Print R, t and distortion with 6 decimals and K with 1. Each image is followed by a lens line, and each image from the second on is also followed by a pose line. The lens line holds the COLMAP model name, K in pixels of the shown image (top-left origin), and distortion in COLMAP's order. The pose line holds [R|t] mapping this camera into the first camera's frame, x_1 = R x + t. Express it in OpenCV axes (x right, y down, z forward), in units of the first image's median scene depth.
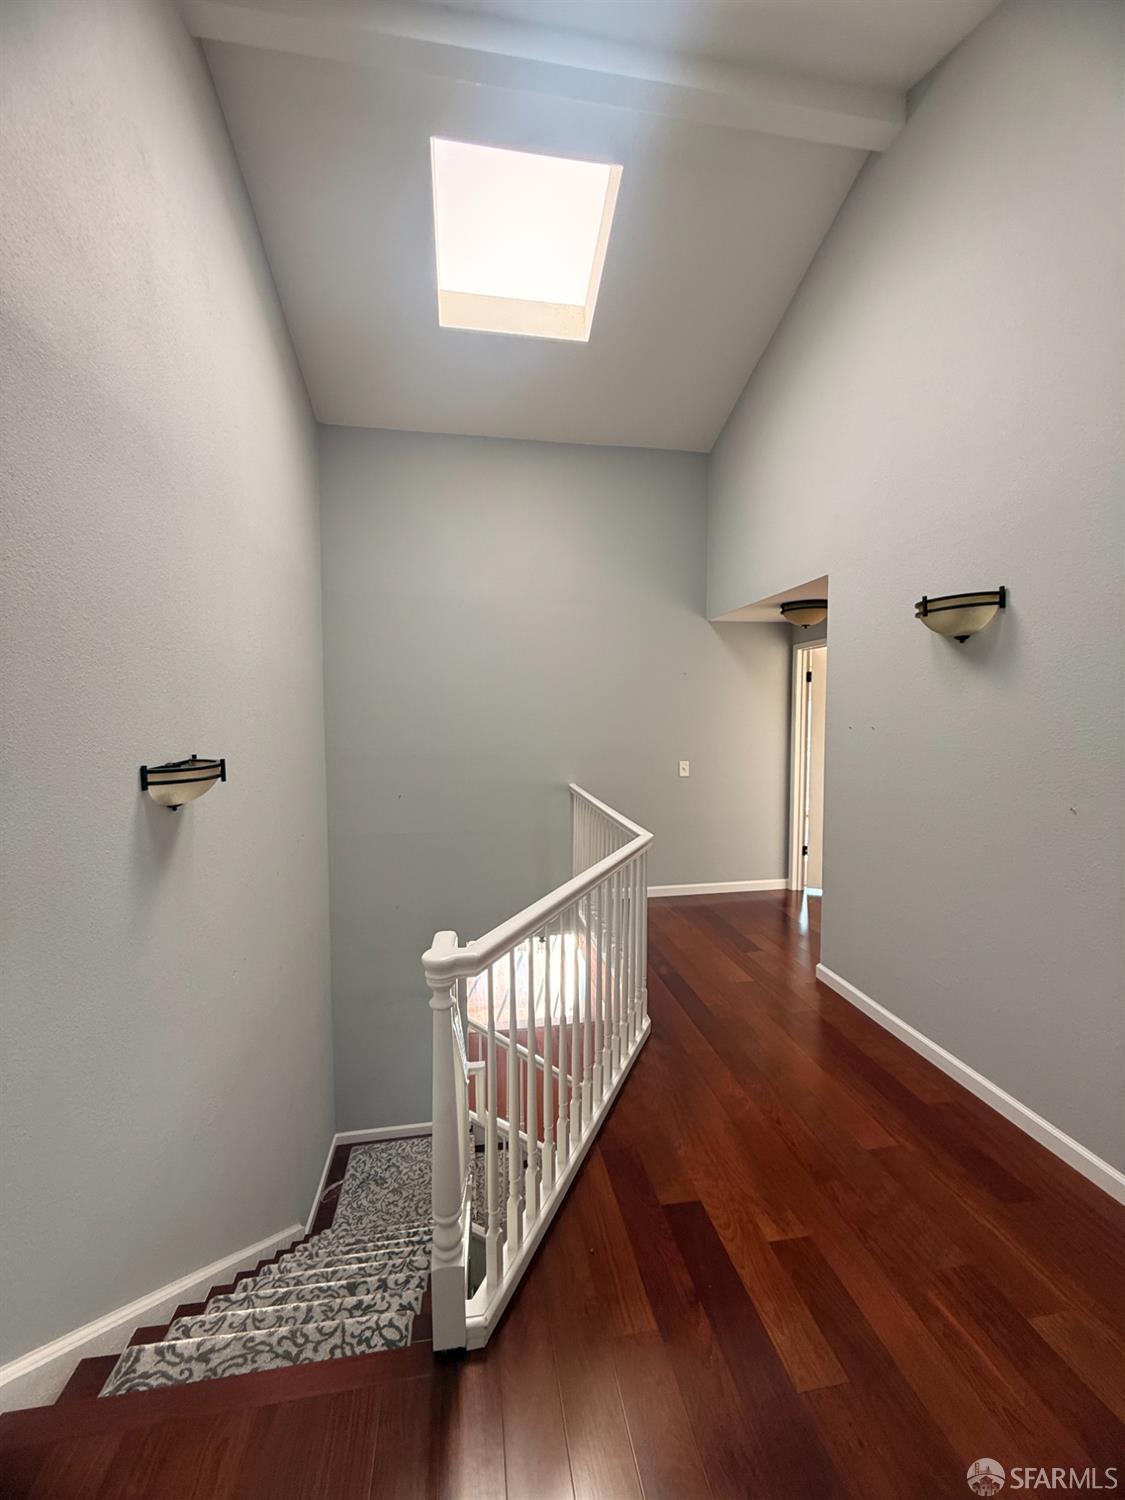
lens RADIAL K [[599.8, 0, 562.1], [0, 599.8, 746.9], [0, 0, 1]] dist [-0.009168, -0.000790]
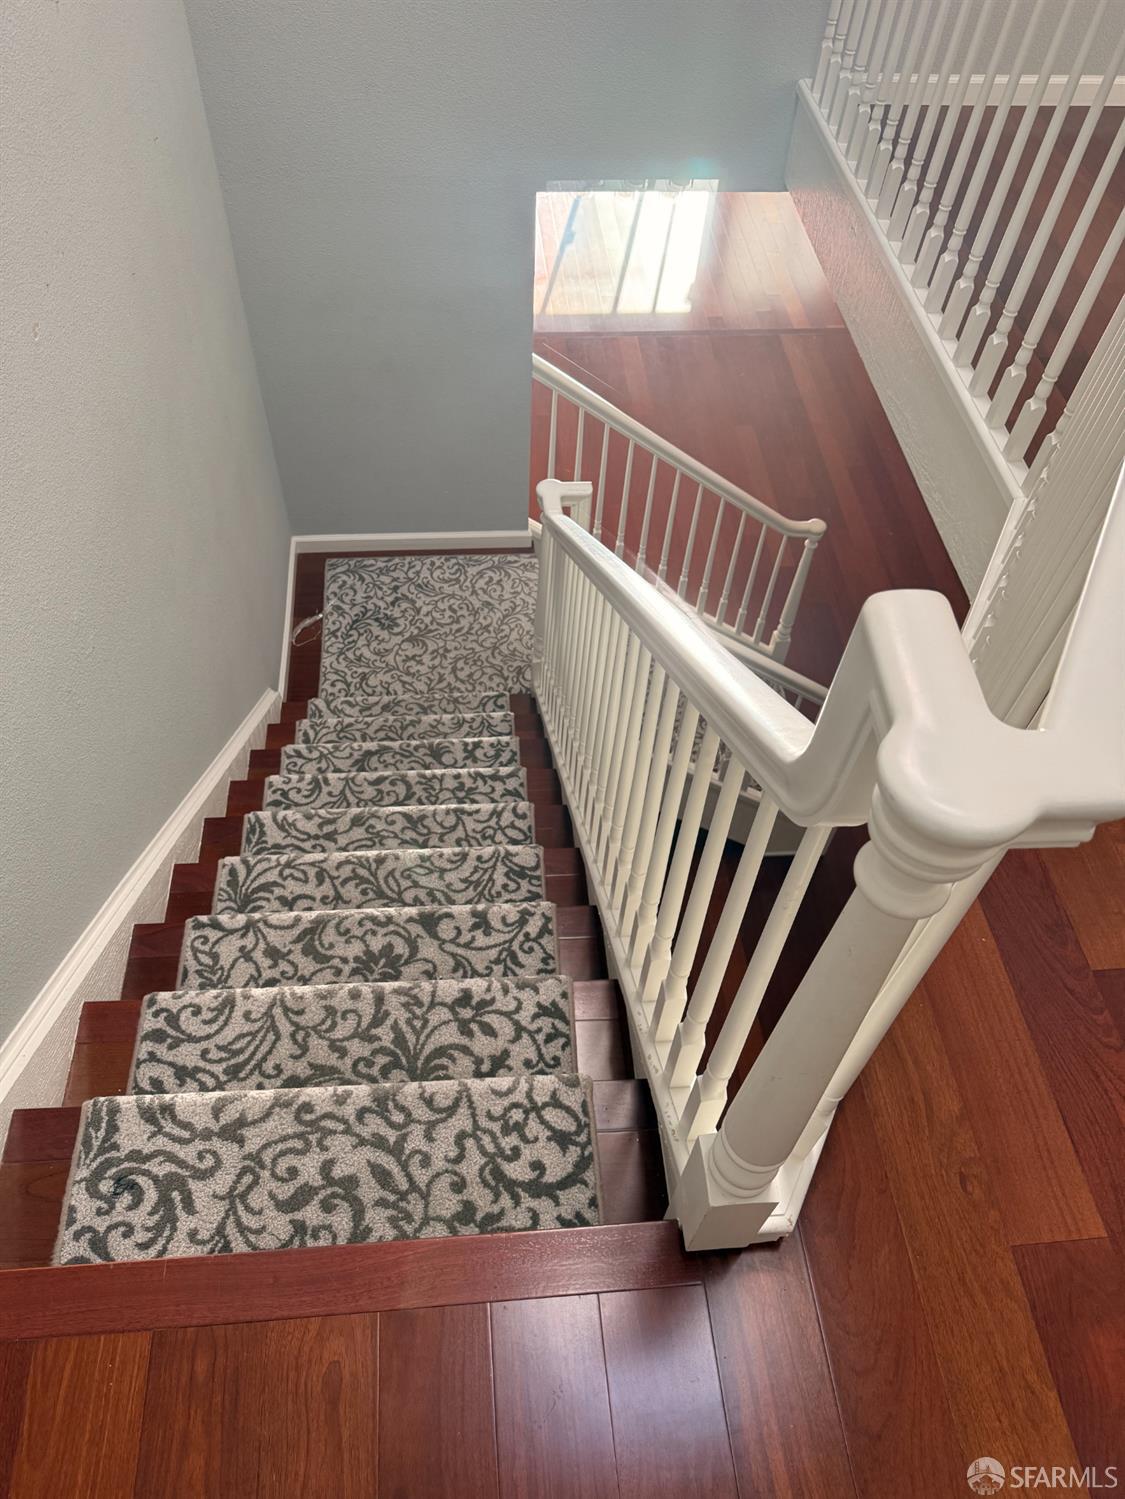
lens RADIAL K [[1050.2, 0, 560.9], [0, 1050.2, 746.7], [0, 0, 1]] dist [0.013336, -0.018010]
pose [[0.997336, 0.072512, -0.007945, -0.263233], [-0.041232, 0.650227, 0.758621, 0.022689], [0.060175, -0.756272, 0.651484, 0.541502]]
